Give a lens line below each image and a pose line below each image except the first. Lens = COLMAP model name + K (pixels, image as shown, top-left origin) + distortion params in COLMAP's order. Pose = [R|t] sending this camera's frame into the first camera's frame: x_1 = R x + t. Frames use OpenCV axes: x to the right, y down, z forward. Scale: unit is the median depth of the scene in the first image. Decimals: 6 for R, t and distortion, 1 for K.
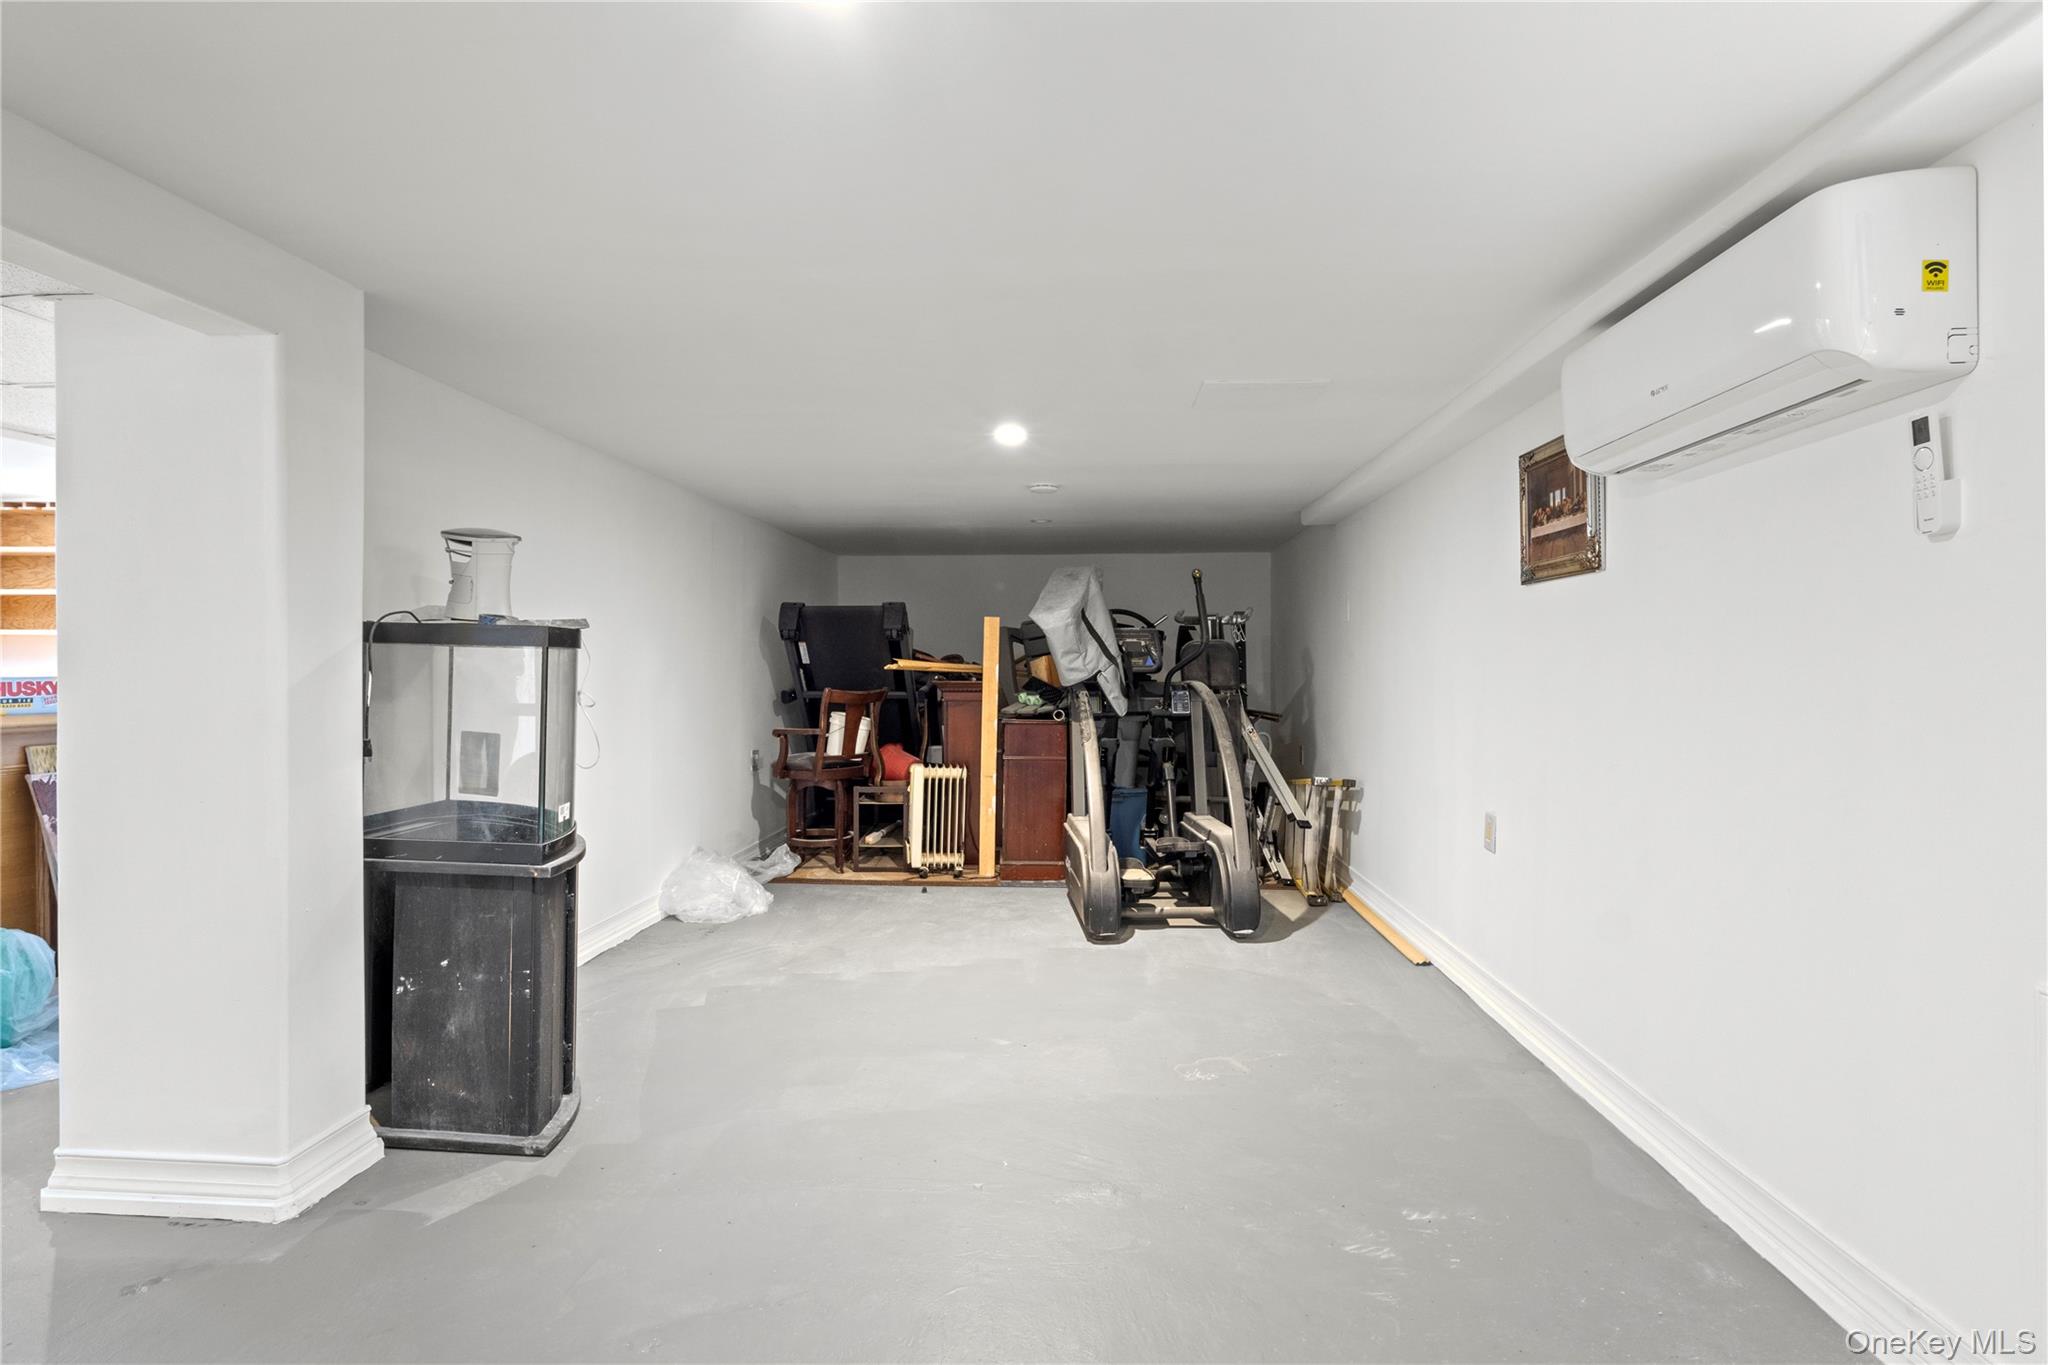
lens RADIAL K [[1043.0, 0, 1029.0], [0, 1043.0, 658.6], [0, 0, 1]] dist [-0.001757, -0.000606]
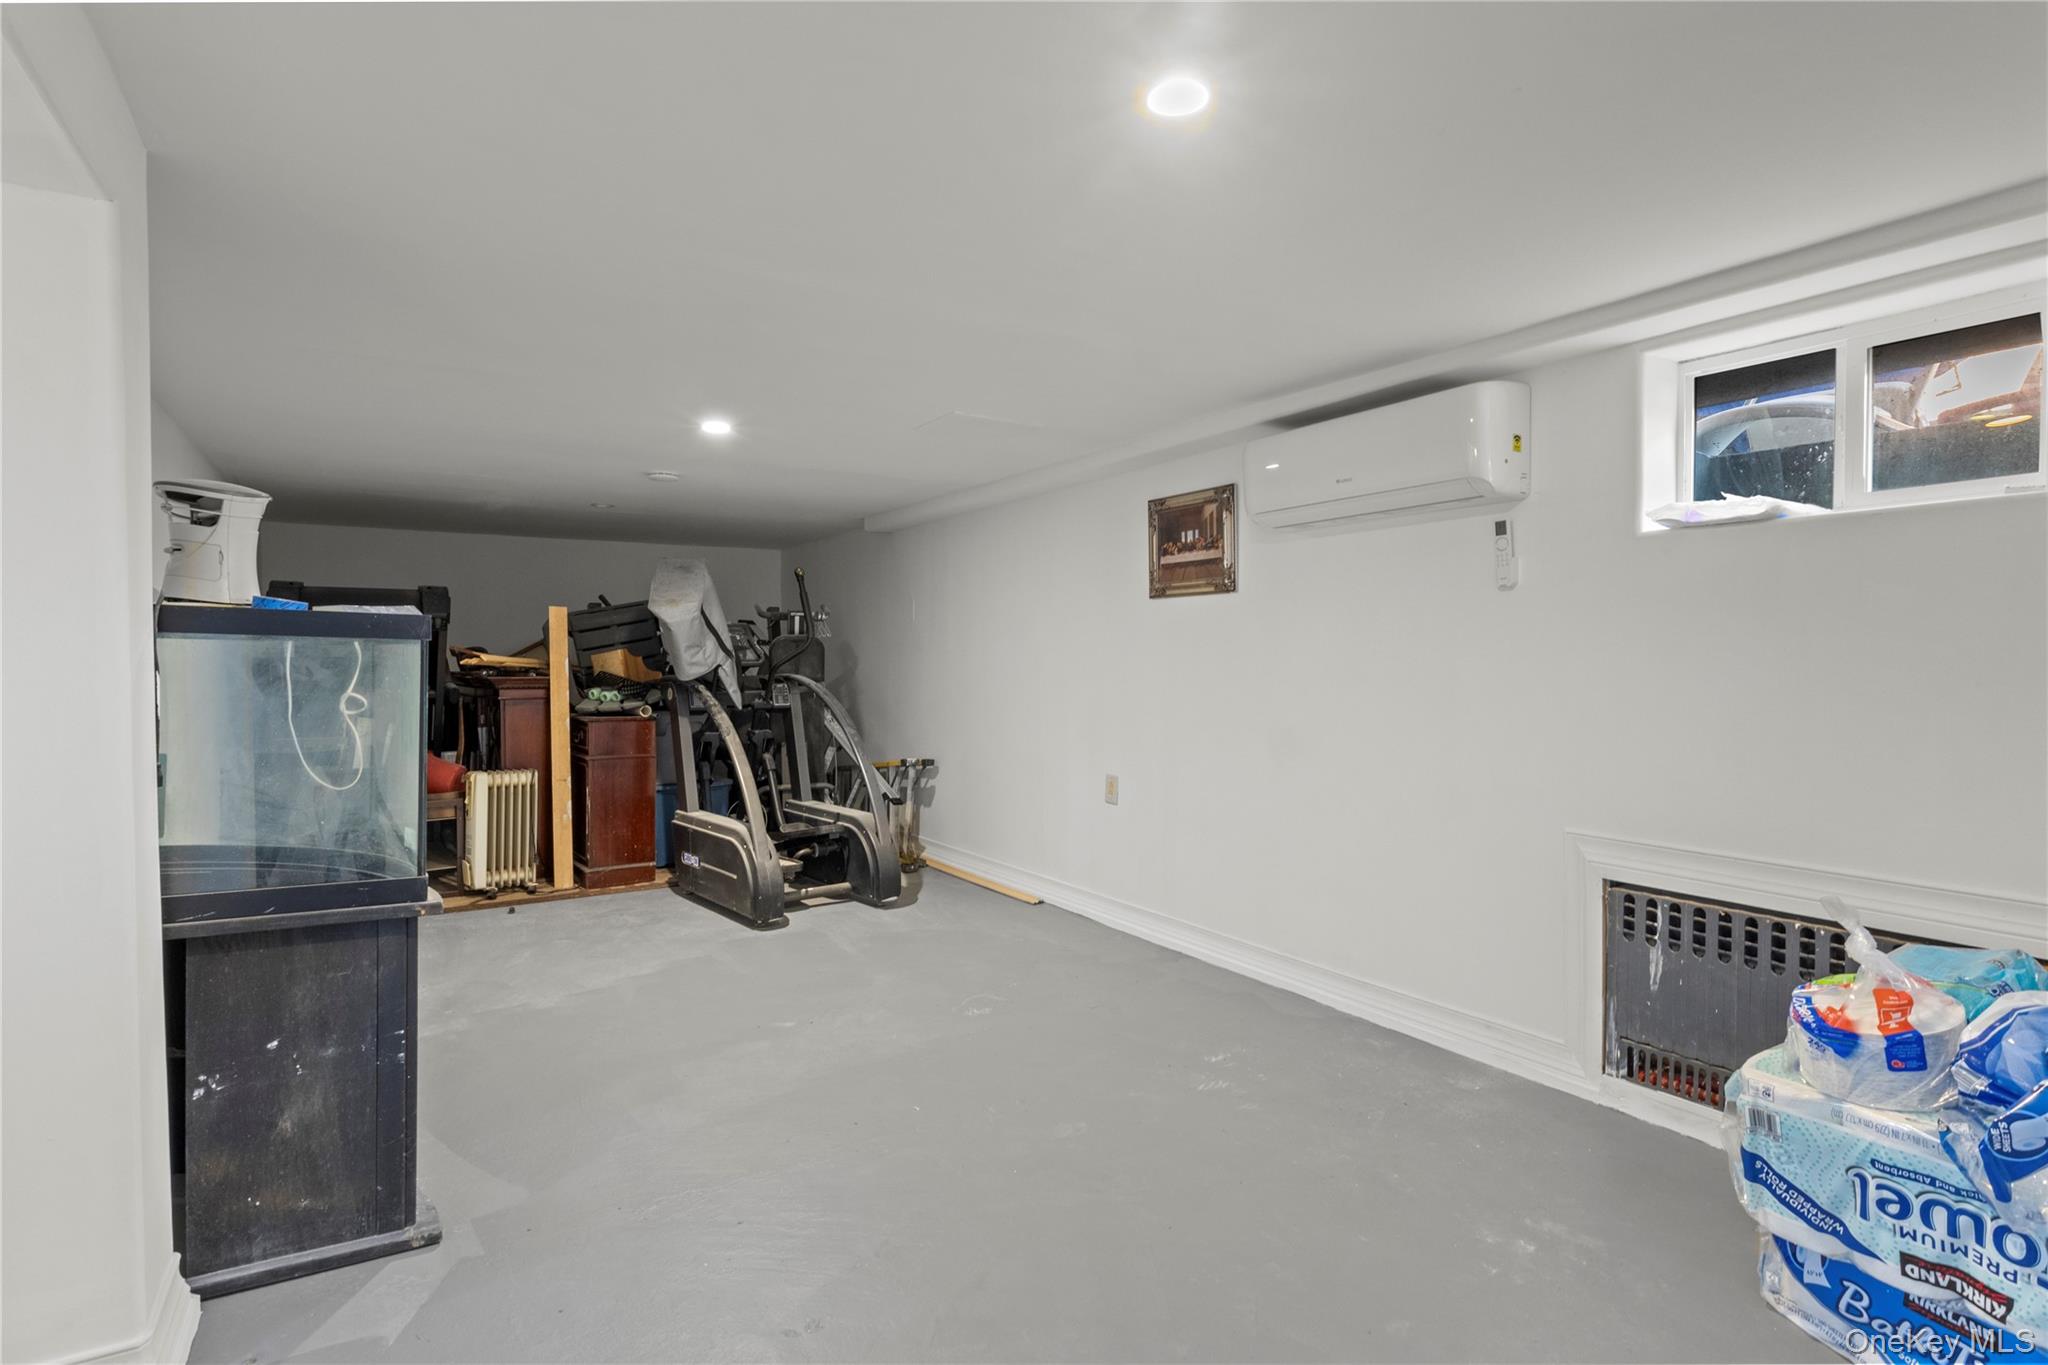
lens RADIAL K [[1043.0, 0, 1029.0], [0, 1043.0, 658.6], [0, 0, 1]] dist [-0.001757, -0.000606]
pose [[0.803318, -0.002030, 0.595547, -0.361004], [-0.002755, 0.999971, 0.007124, -0.002915], [-0.595544, -0.007364, 0.803289, 0.023025]]
